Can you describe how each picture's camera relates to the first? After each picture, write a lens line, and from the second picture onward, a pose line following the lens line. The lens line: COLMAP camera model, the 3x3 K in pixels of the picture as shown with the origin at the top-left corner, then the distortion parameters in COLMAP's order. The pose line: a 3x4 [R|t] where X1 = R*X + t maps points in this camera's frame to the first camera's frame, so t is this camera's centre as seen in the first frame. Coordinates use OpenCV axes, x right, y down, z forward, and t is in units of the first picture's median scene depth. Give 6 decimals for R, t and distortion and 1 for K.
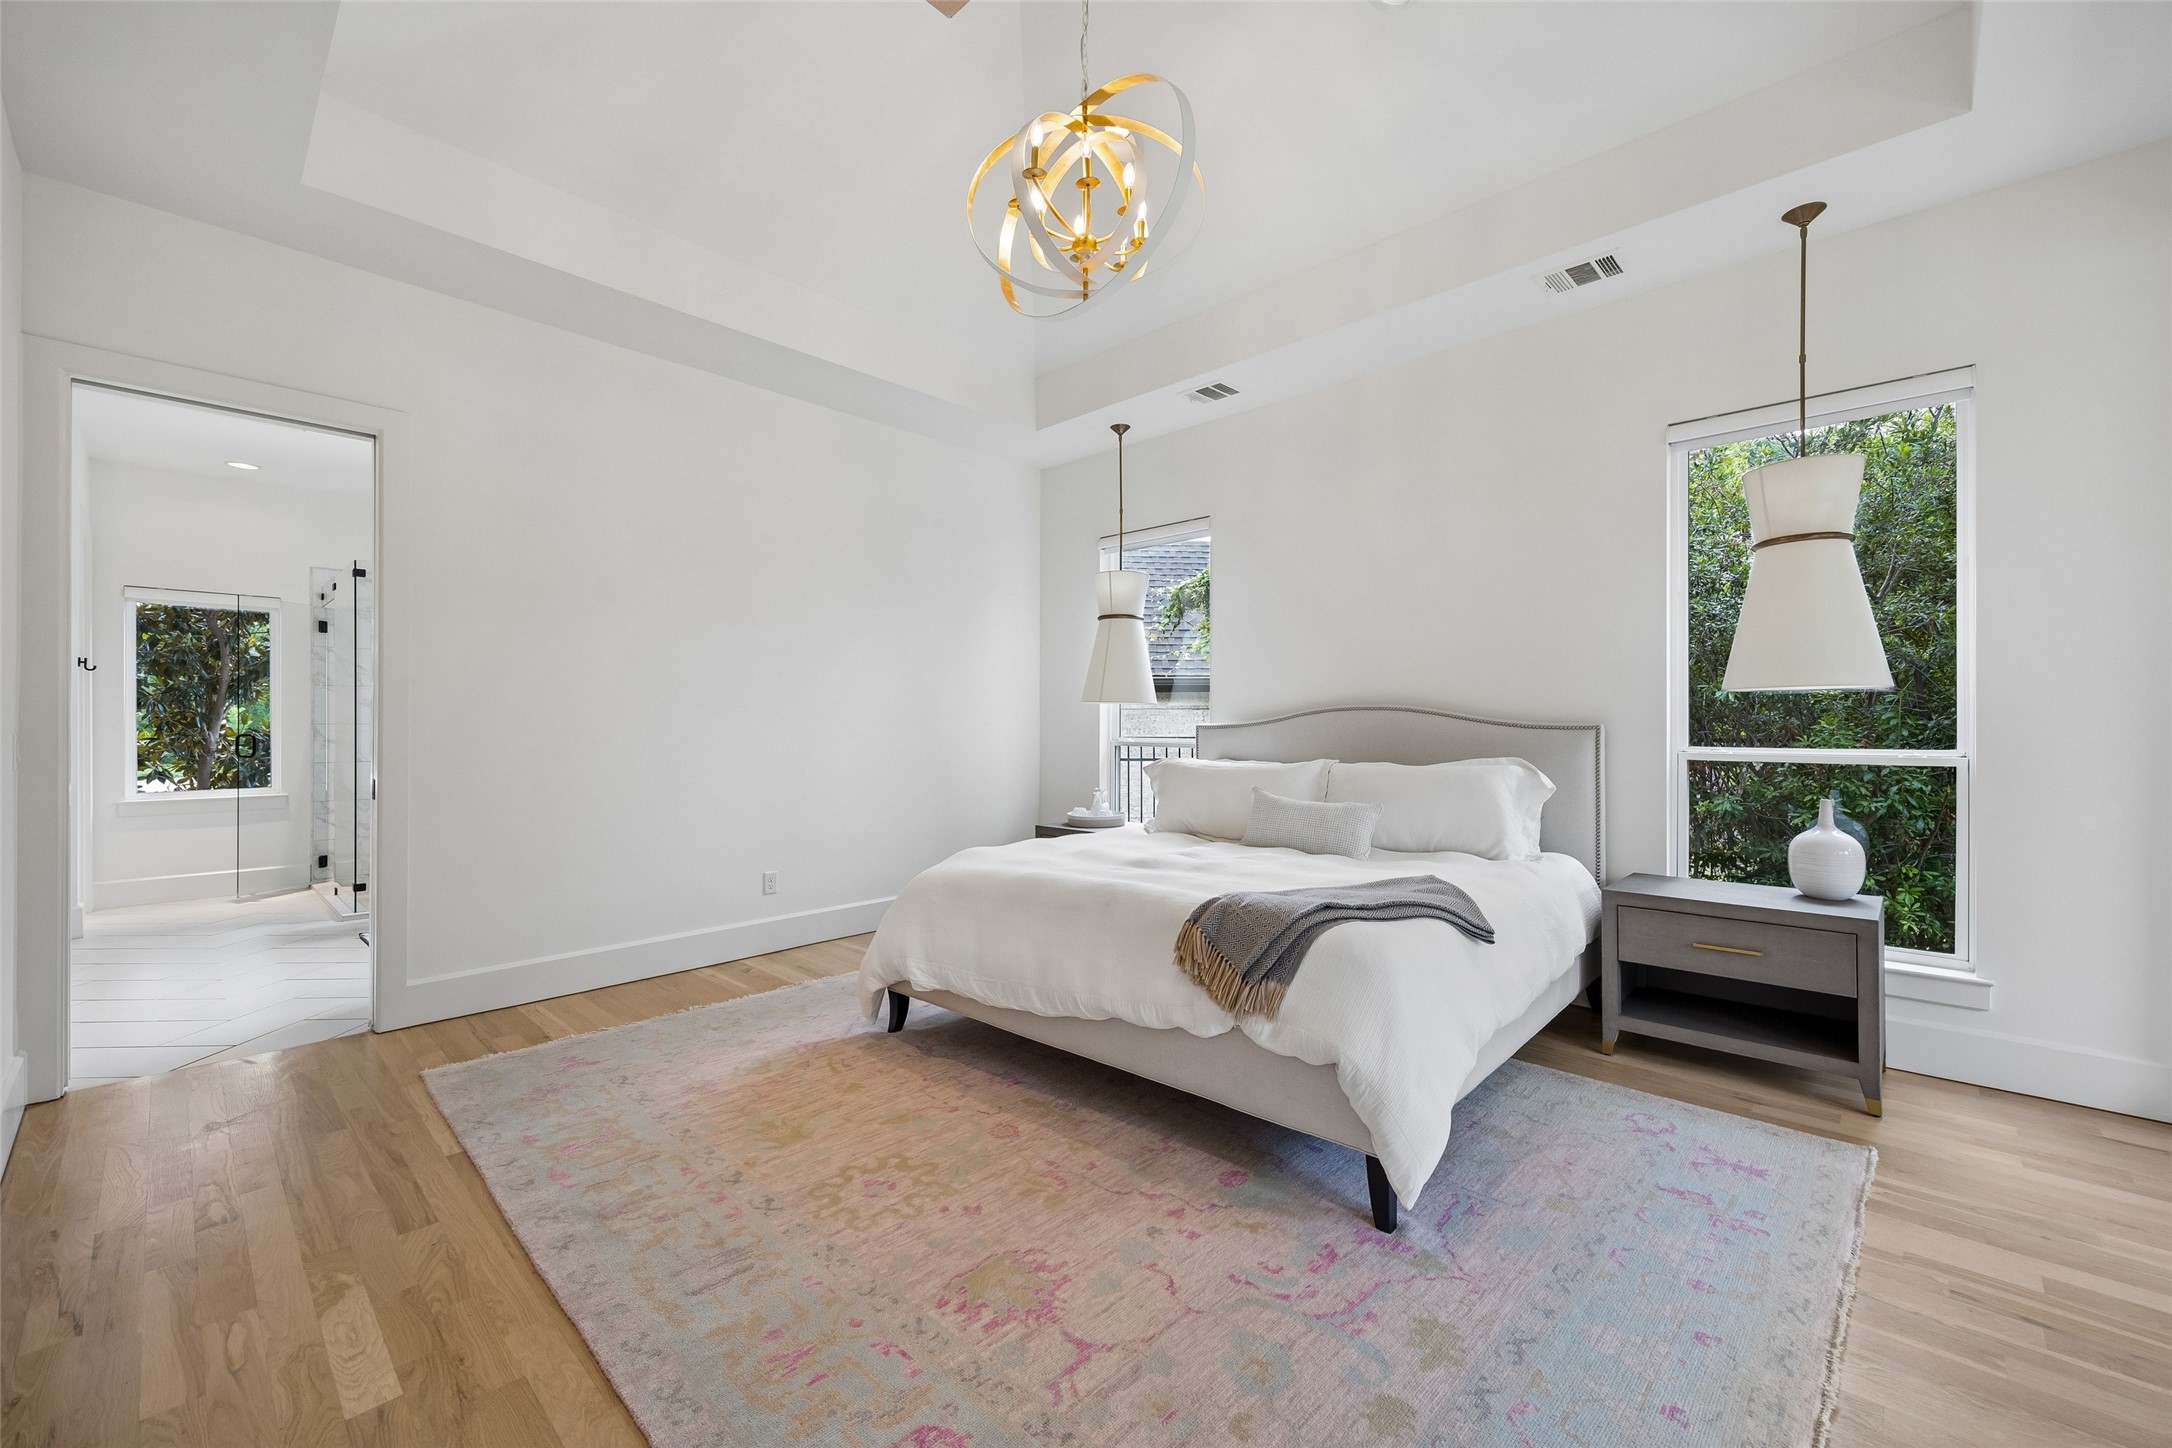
lens RADIAL K [[852.7, 0, 1086.0], [0, 852.7, 724.0], [0, 0, 1]] dist [0.000756, -0.000071]
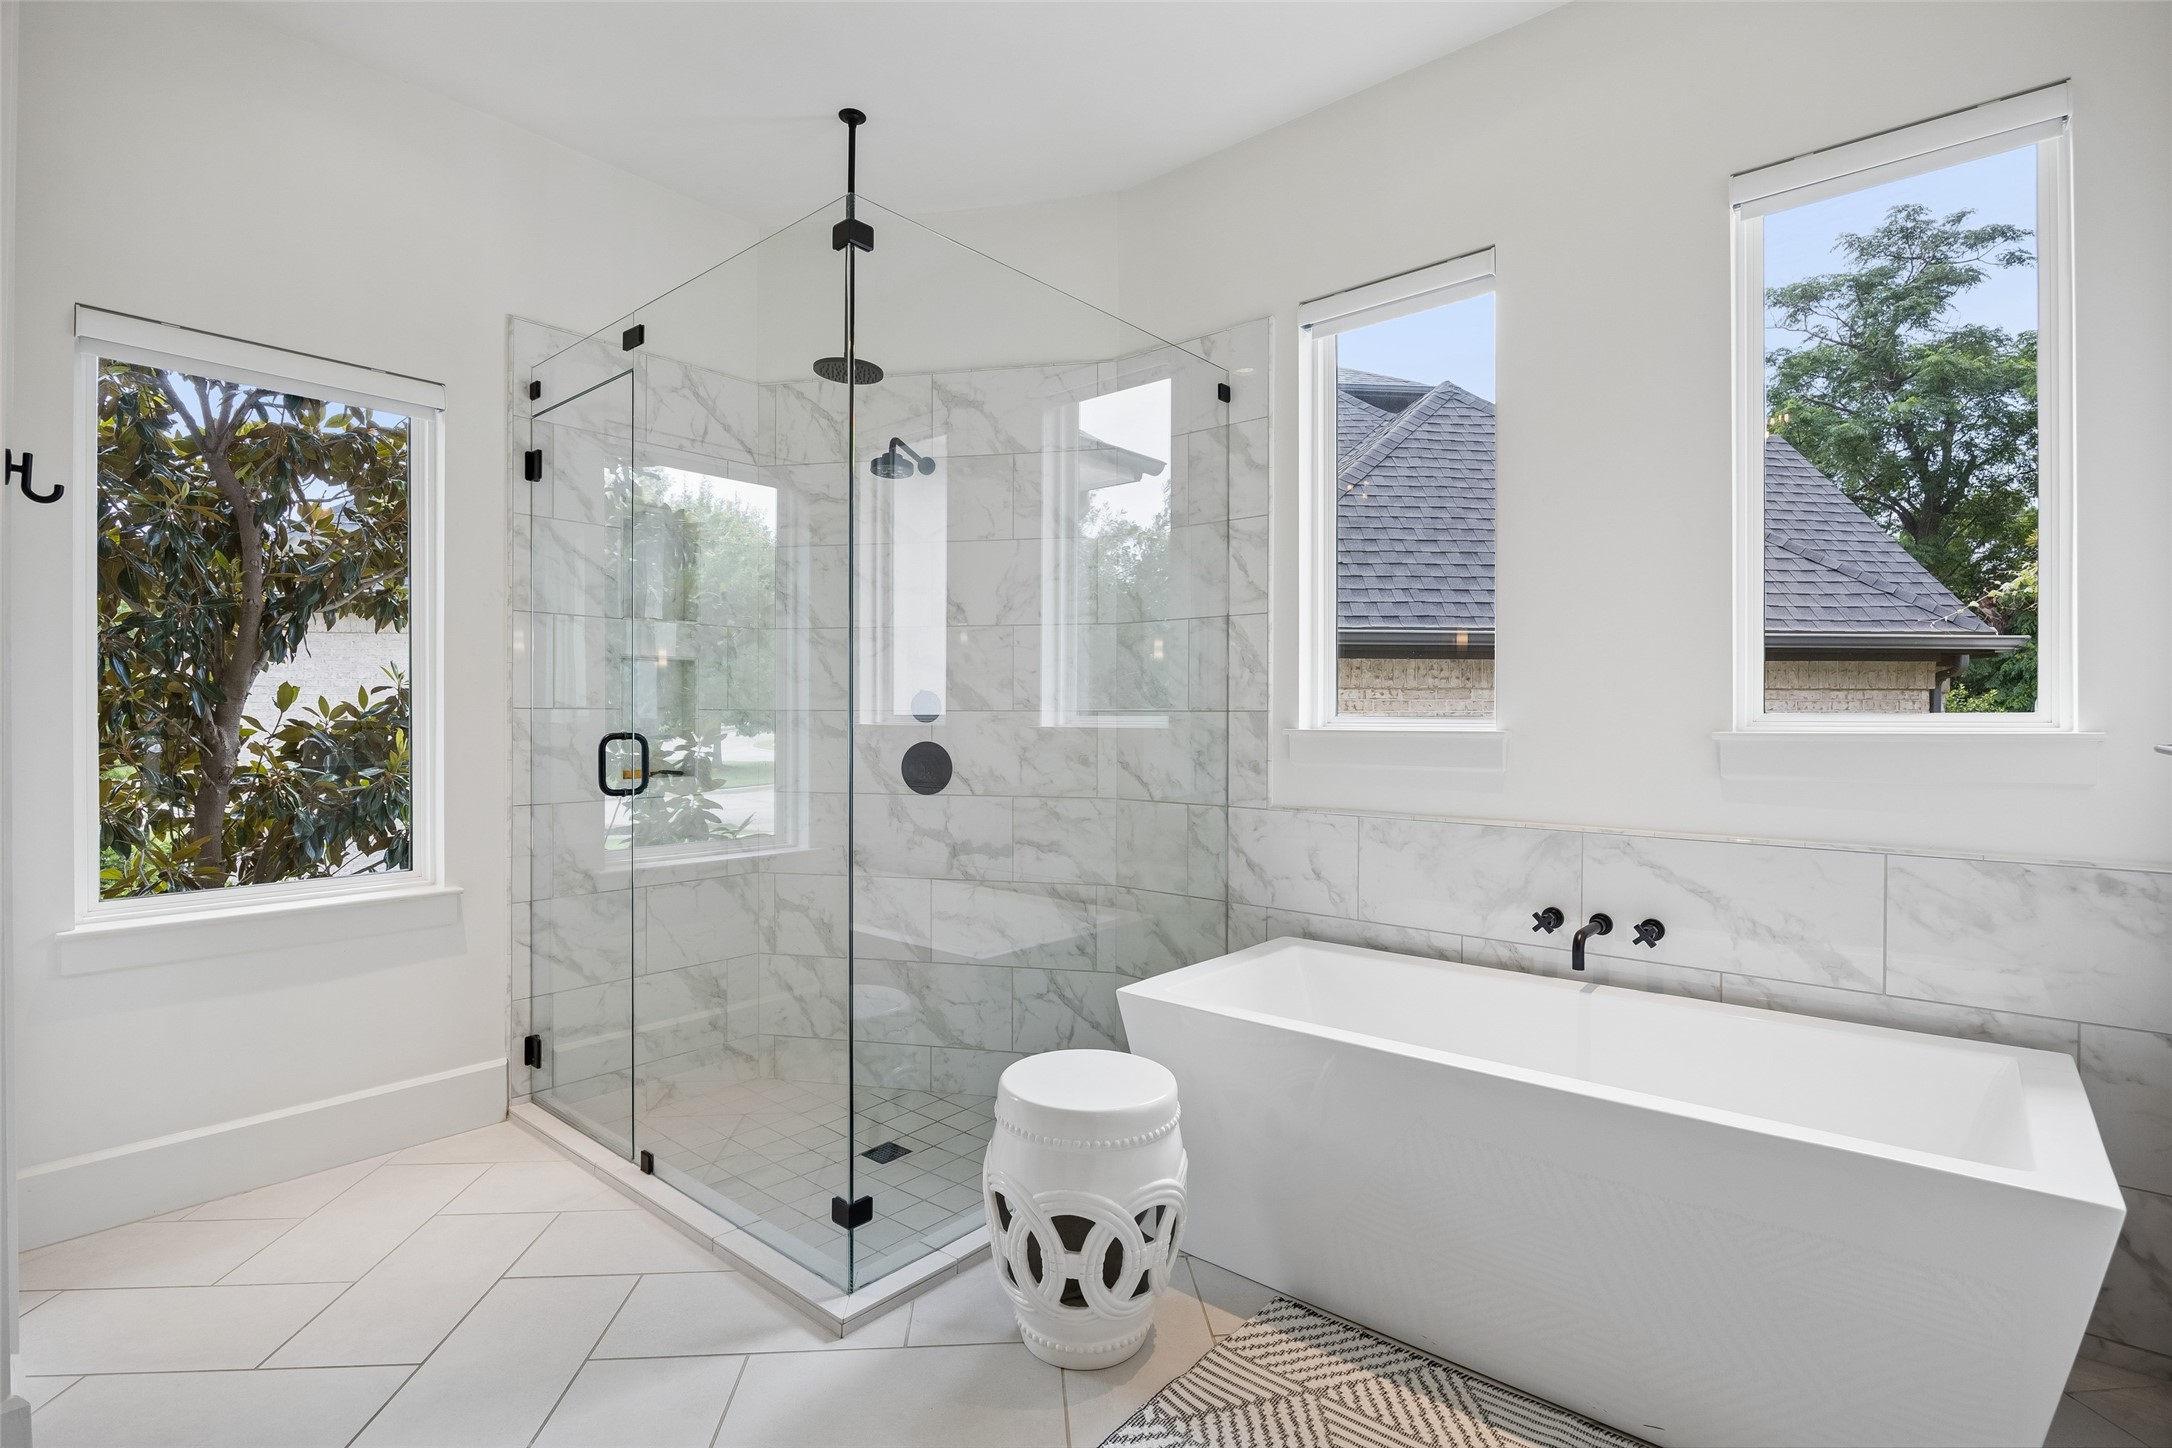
lens RADIAL K [[1025.2, 0, 1087.0], [0, 1025.2, 717.3], [0, 0, 1]] dist [-0.007898, 0.000538]
pose [[0.999249, -0.001163, 0.038733, -0.633197], [0.001061, 0.999996, 0.002645, 0.003472], [-0.038736, -0.002602, 0.999246, 0.490303]]
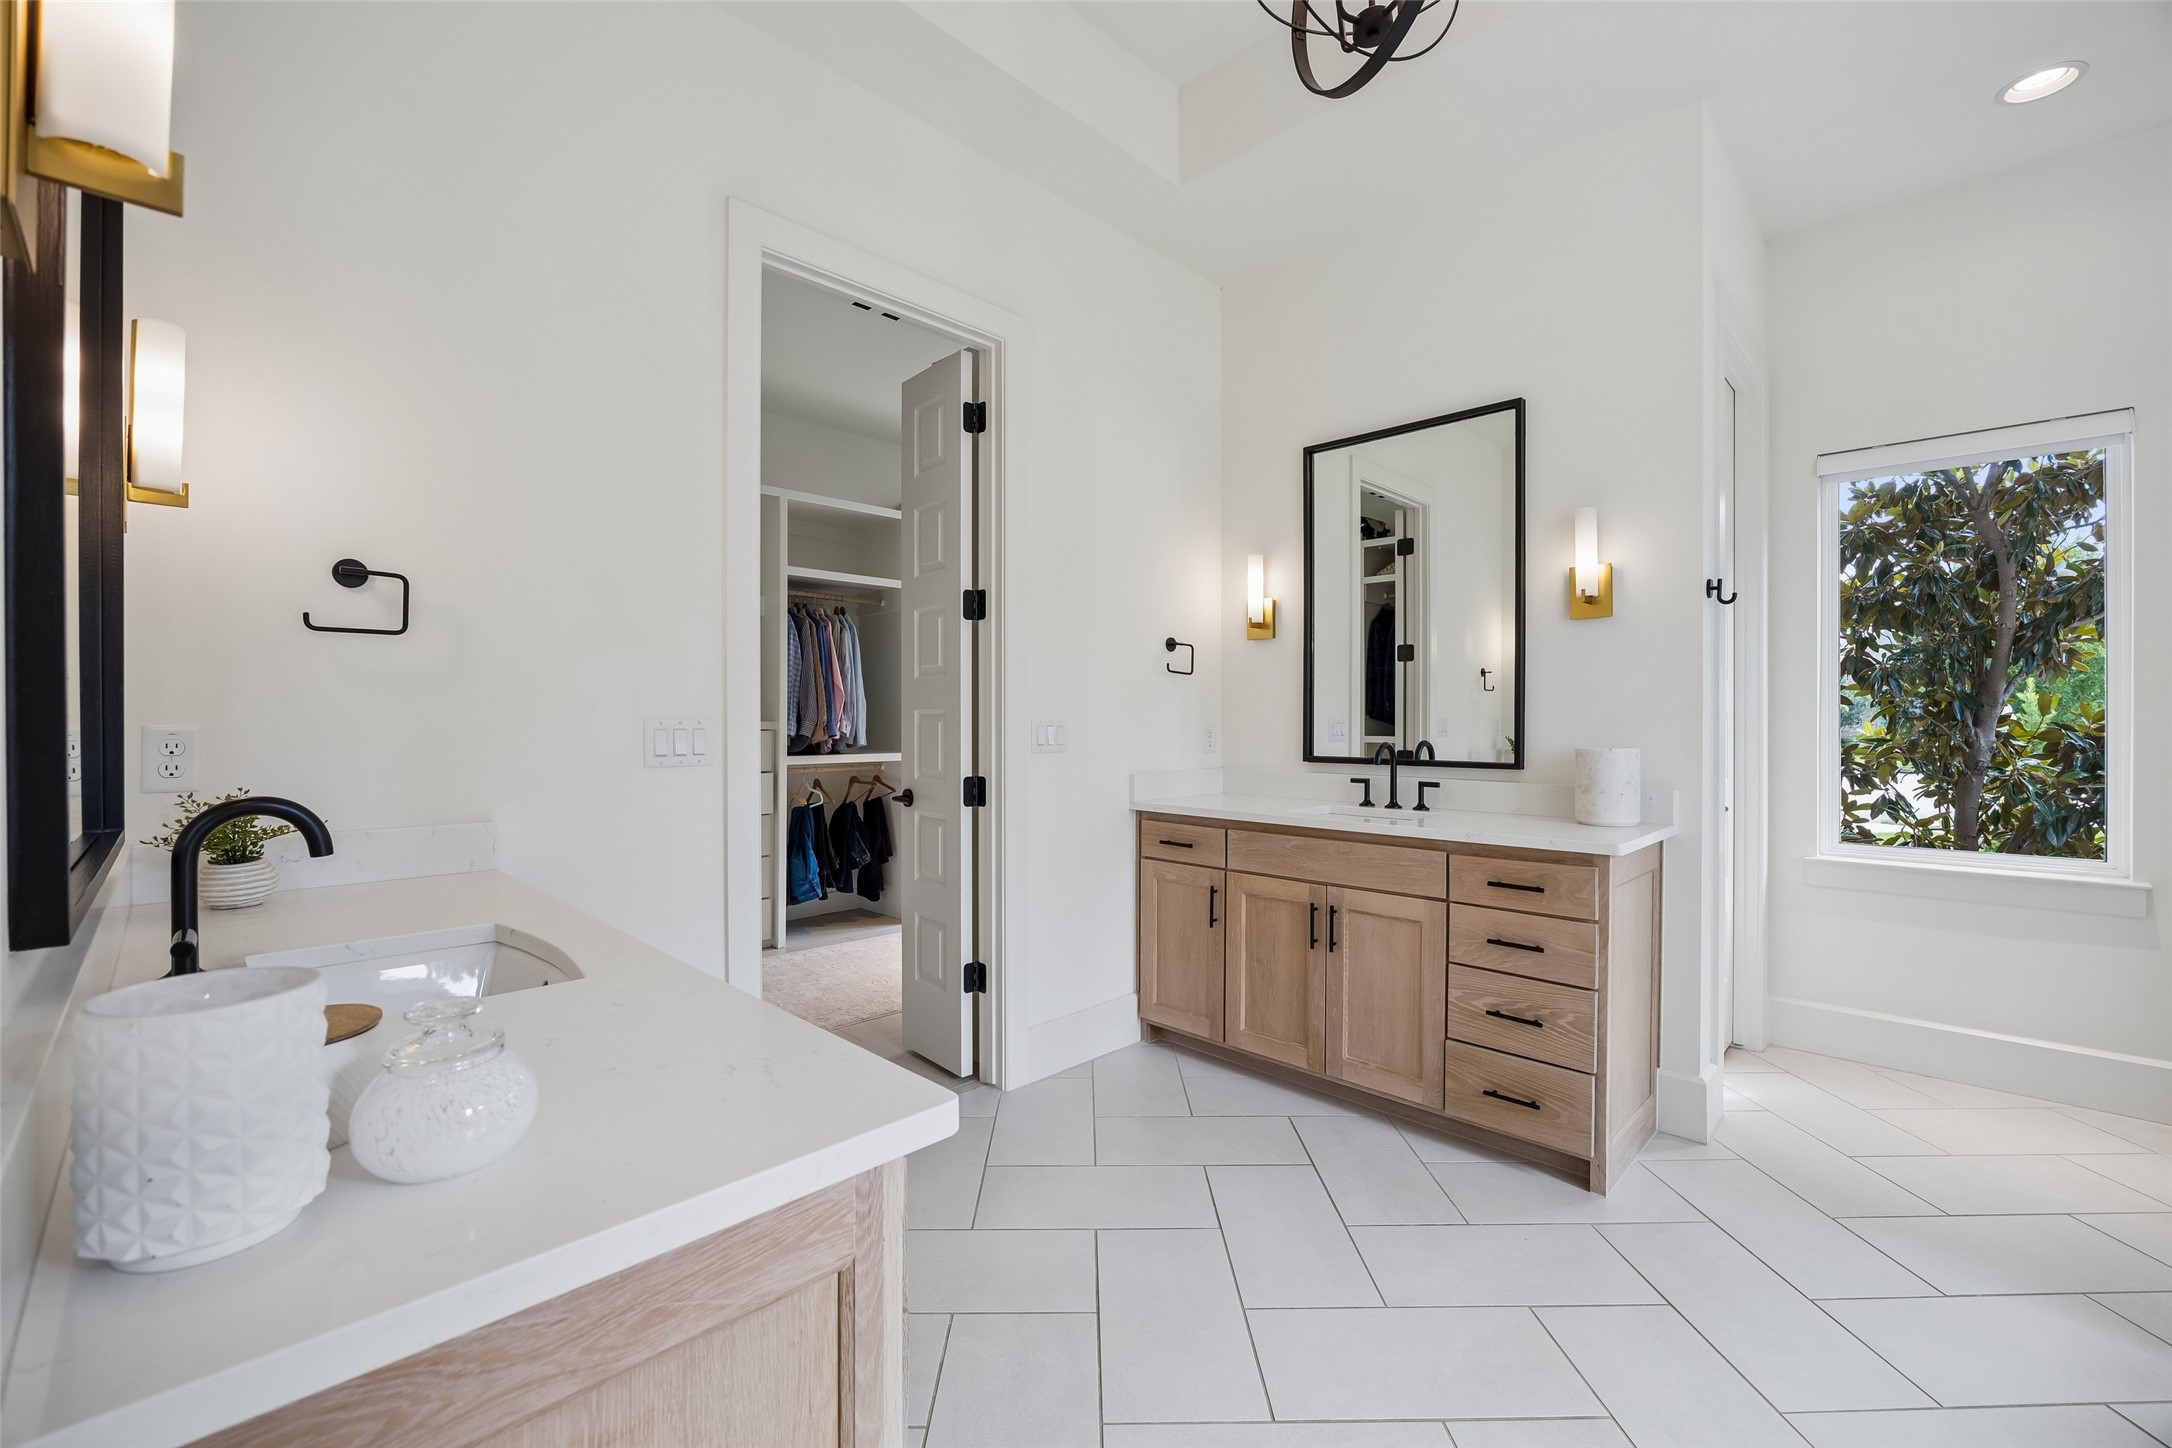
lens RADIAL K [[901.6, 0, 1086.0], [0, 901.6, 724.0], [0, 0, 1]] dist [0.000763, -0.007333]
pose [[-0.026937, 0.007577, -0.999608, -0.468654], [0.000623, 0.999971, 0.007563, 0.001616], [0.999637, -0.000419, -0.026941, 0.473633]]
